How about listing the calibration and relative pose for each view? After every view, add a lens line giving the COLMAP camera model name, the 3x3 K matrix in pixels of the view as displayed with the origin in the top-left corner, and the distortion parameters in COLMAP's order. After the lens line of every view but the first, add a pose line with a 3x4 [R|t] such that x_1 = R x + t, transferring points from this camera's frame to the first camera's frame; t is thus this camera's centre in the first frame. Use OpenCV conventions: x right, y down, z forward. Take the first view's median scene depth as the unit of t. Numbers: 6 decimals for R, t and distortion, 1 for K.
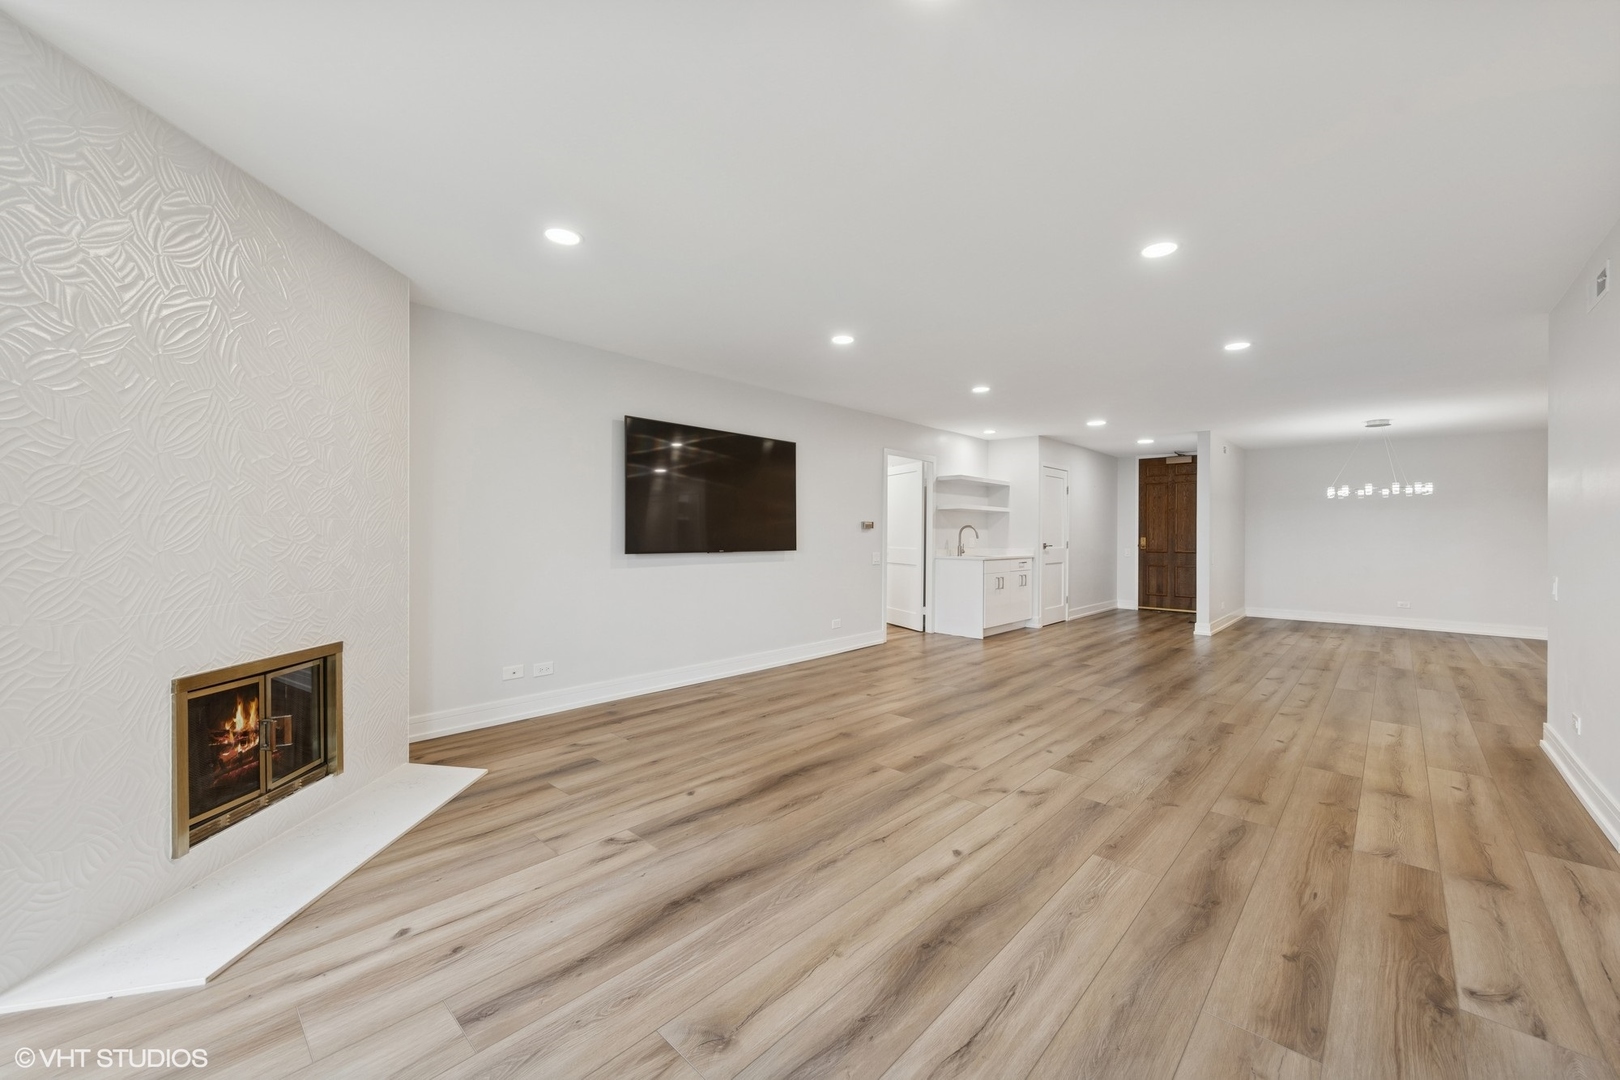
lens RADIAL K [[650.7, 0, 803.6], [0, 650.7, 547.2], [0, 0, 1]] dist [0.003715, -0.000240]
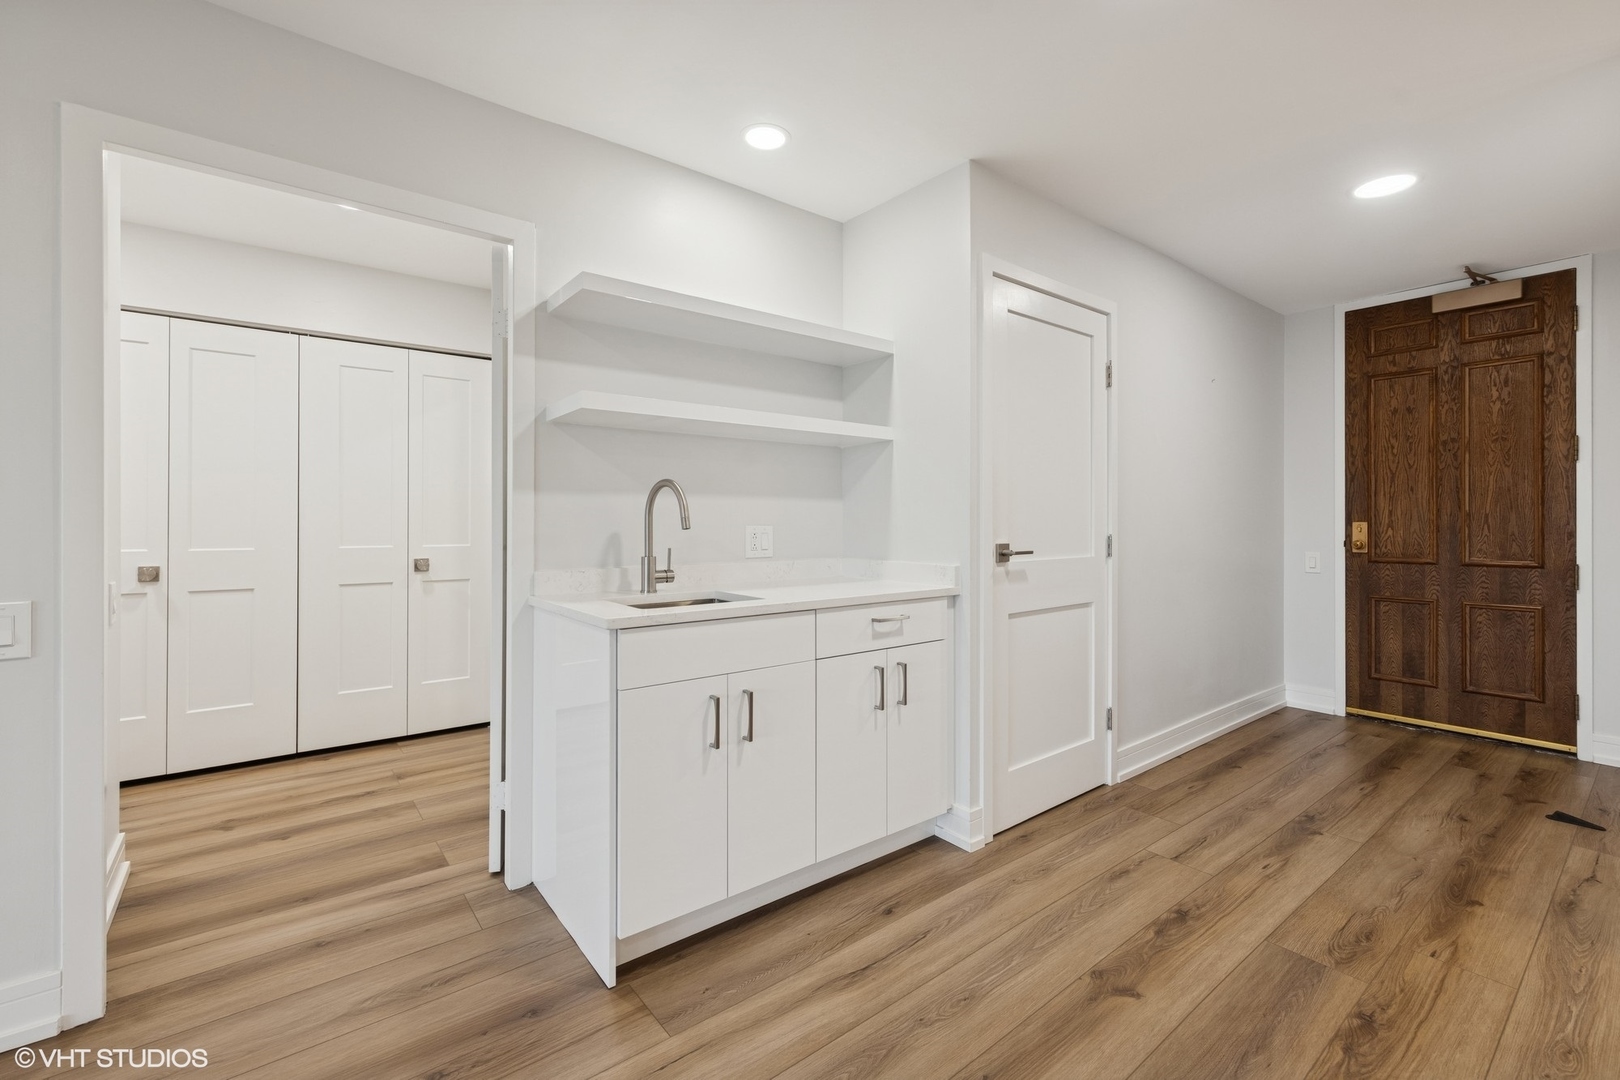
lens RADIAL K [[701.7, 0, 812.1], [0, 701.7, 531.5], [0, 0, 1]] dist [-0.002837, 0.000461]
pose [[0.988764, -0.002594, -0.149463, 0.280471], [0.001887, 0.999986, -0.004870, -0.008515], [0.149474, 0.004533, 0.988755, 0.575255]]
